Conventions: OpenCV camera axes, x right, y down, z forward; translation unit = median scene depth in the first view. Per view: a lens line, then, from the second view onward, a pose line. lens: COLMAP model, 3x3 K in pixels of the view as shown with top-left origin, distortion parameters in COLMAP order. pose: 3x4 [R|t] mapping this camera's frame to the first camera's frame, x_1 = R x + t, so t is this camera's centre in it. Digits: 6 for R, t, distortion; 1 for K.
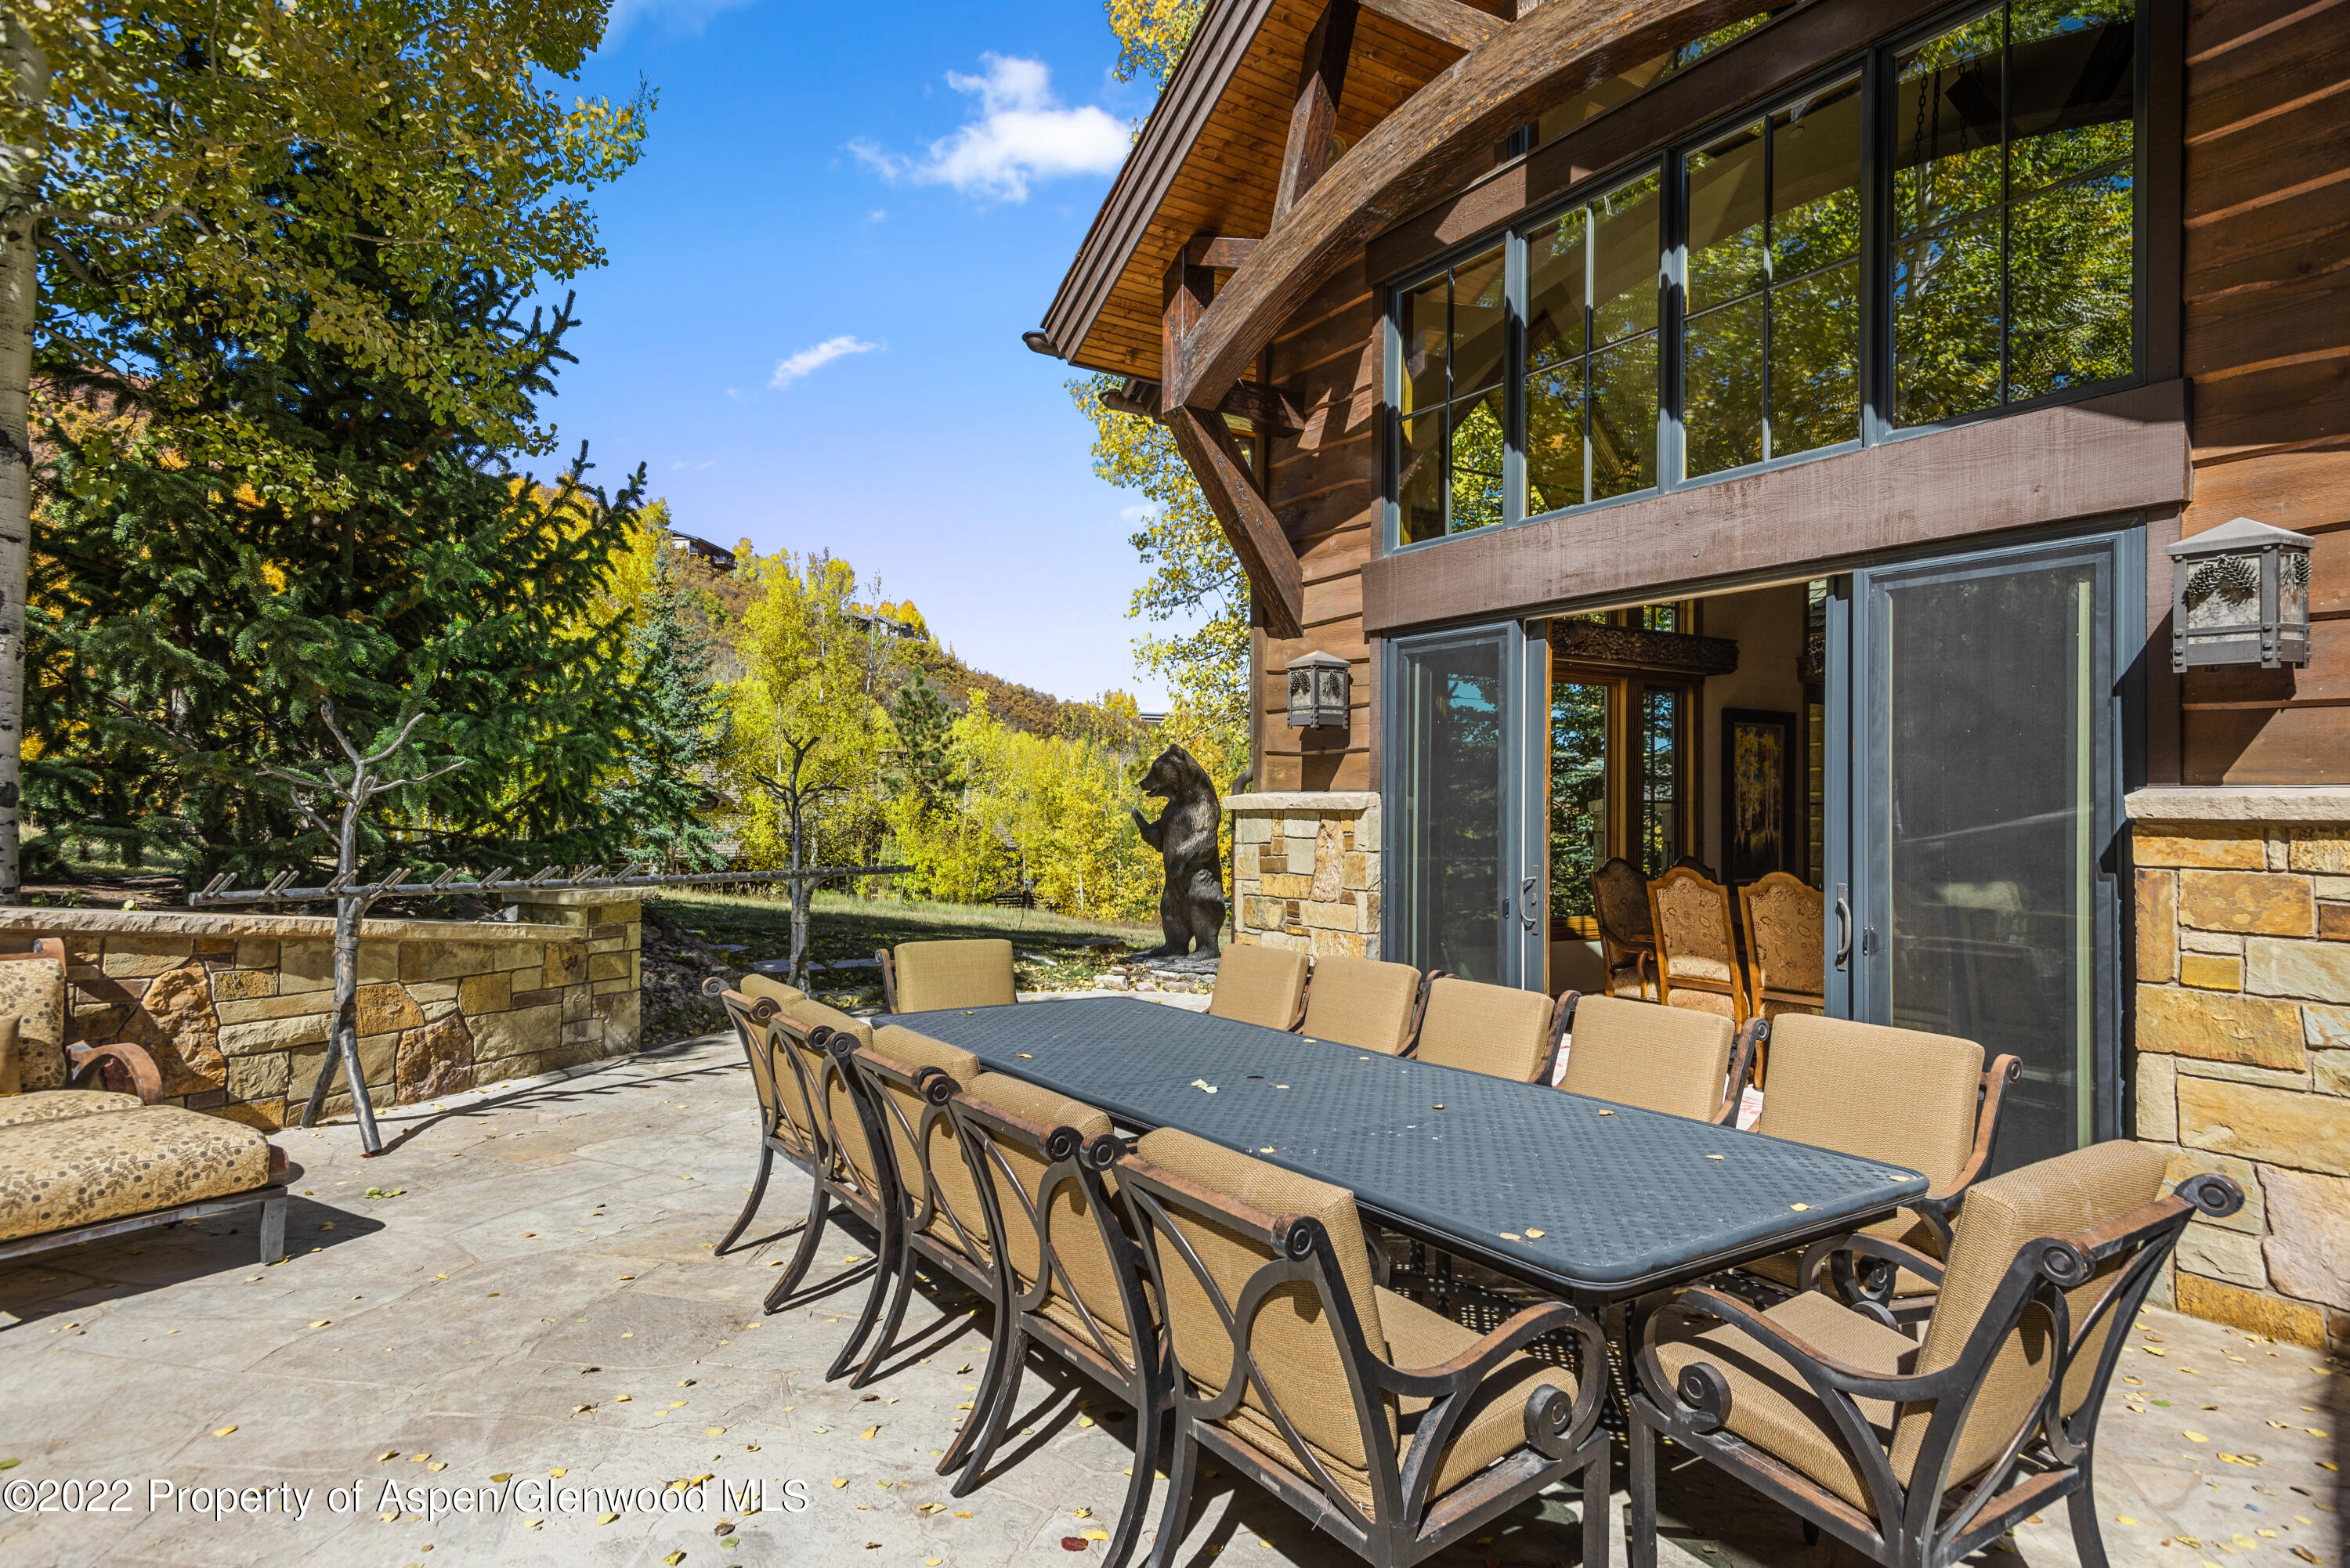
lens RADIAL K [[1284.3, 0, 1174.0], [0, 1284.3, 788.2], [0, 0, 1]] dist [0.019315, -0.000909]
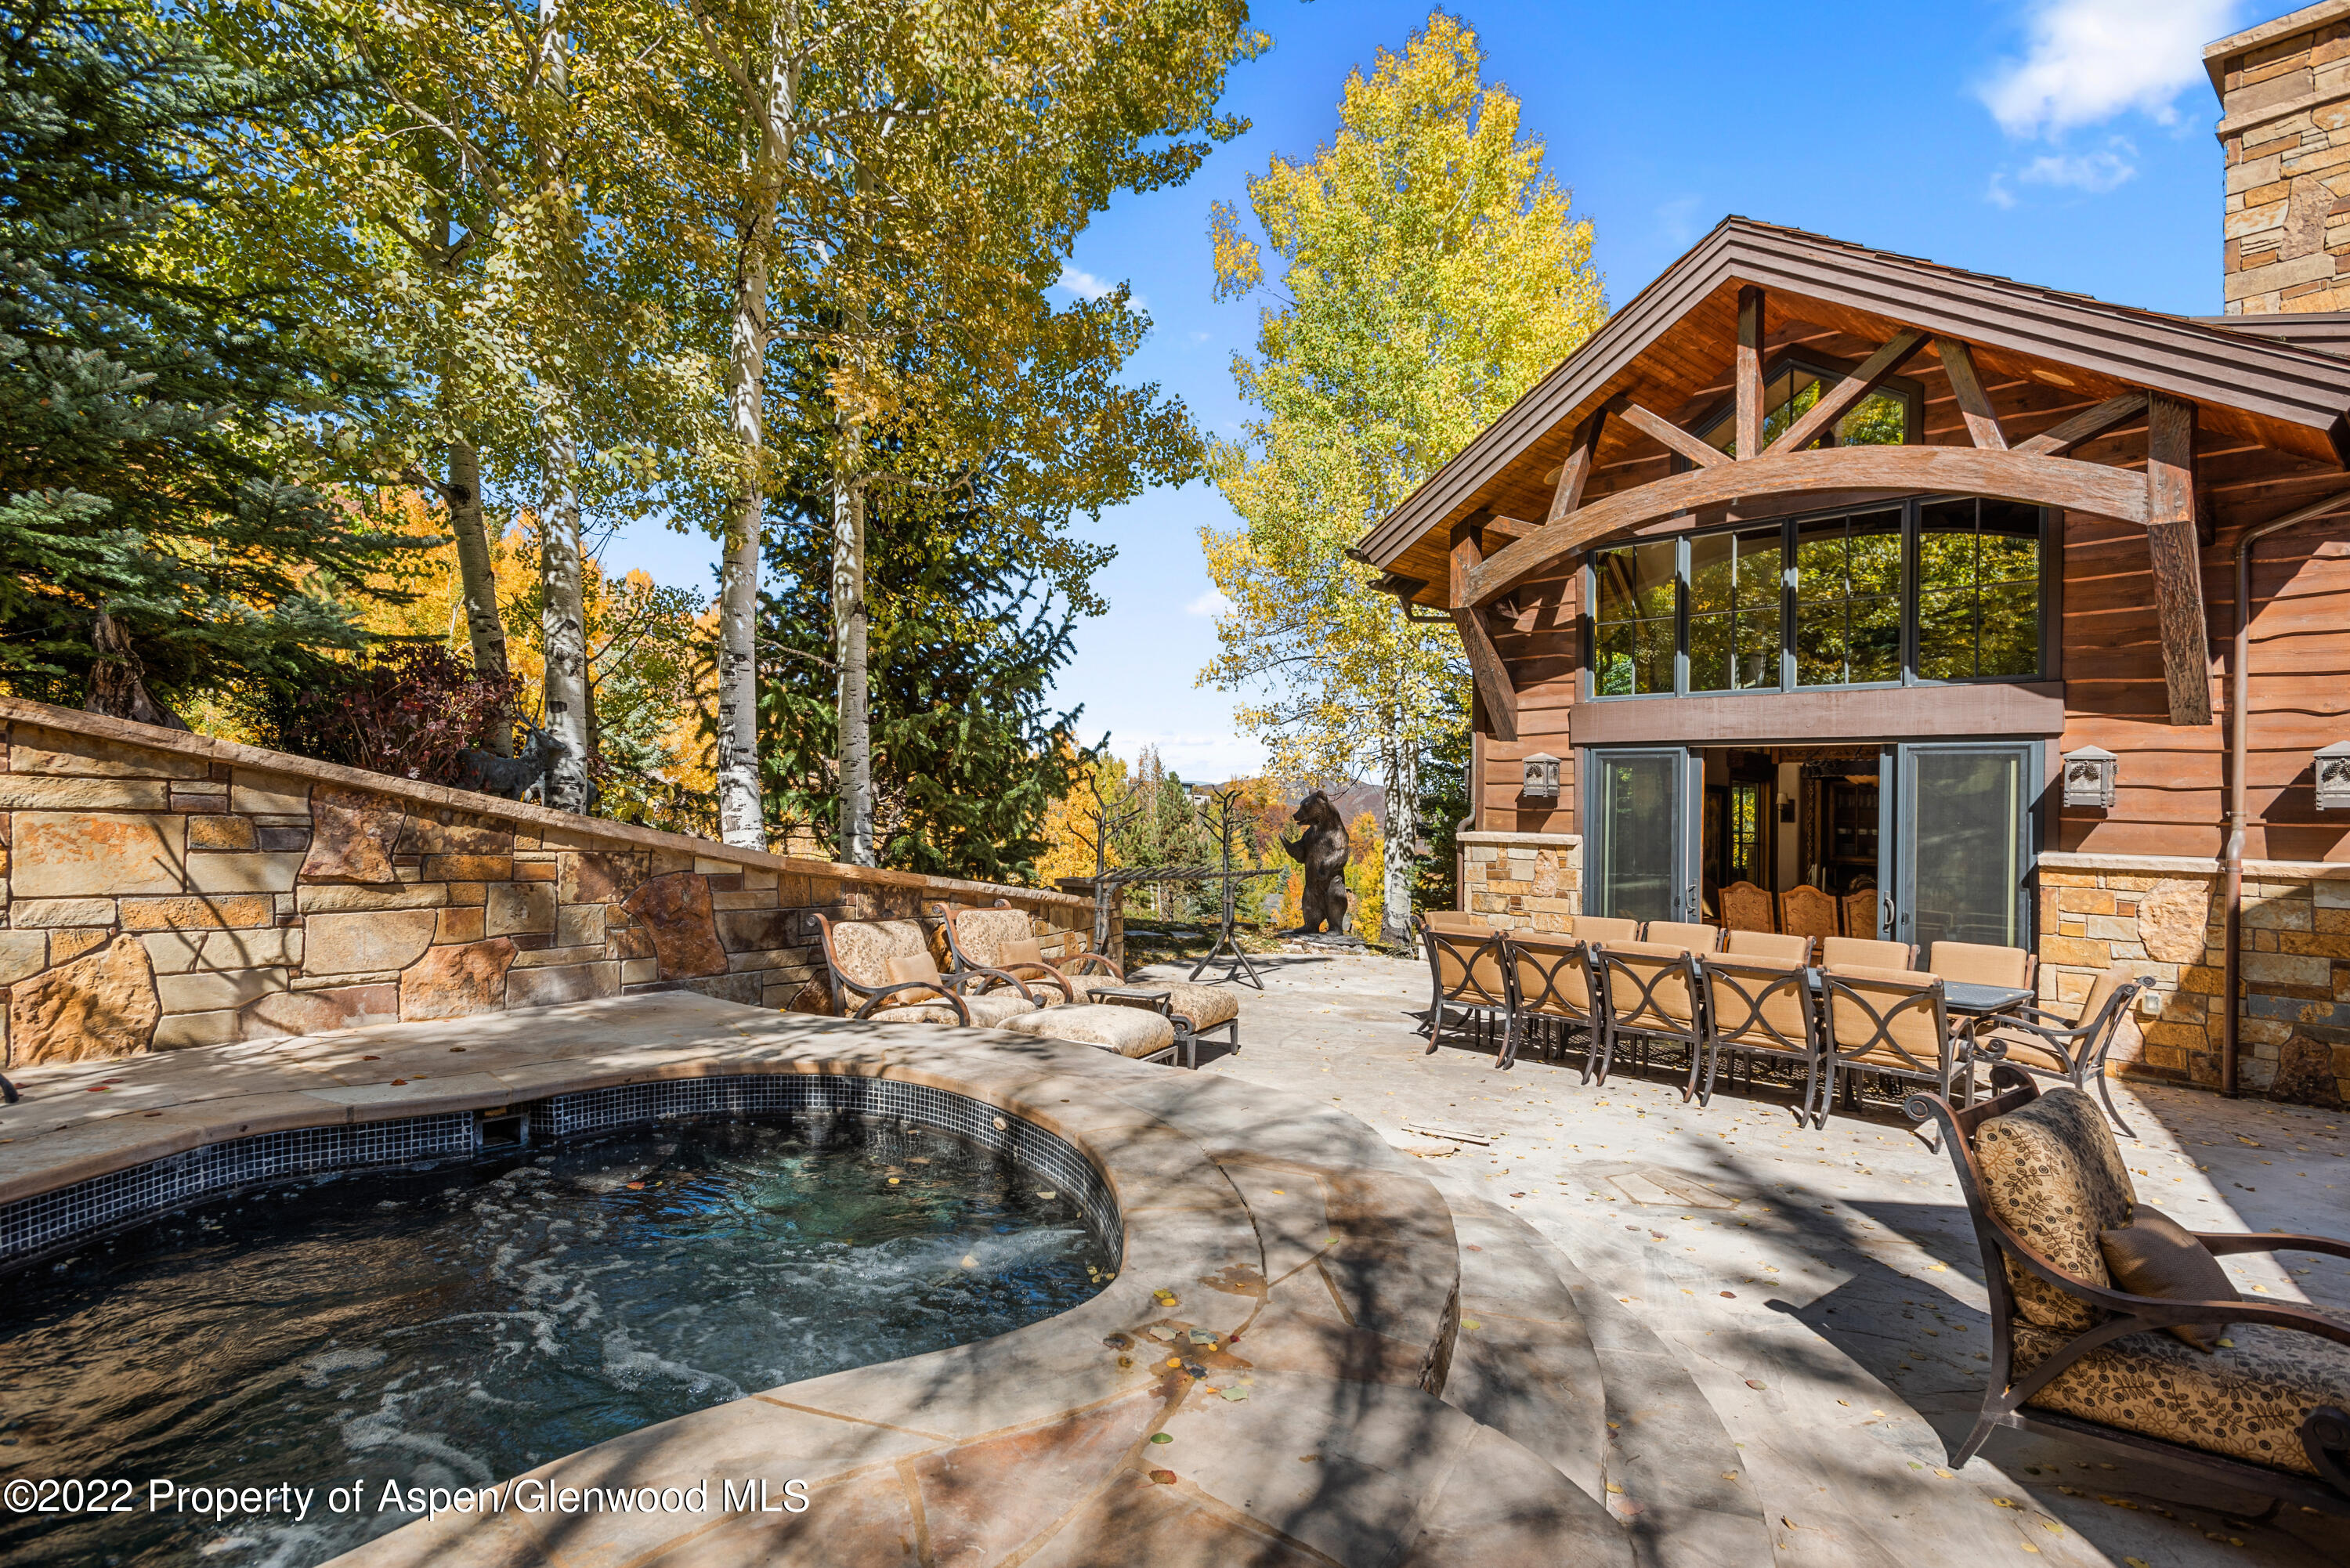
lens RADIAL K [[1134.7, 0, 1174.6], [0, 1134.7, 789.6], [0, 0, 1]] dist [0.023506, 0.000223]
pose [[0.989337, 0.029898, 0.142545, -0.700620], [-0.028354, 0.999515, -0.012850, -0.026500], [-0.142860, 0.008672, 0.989705, -0.530346]]
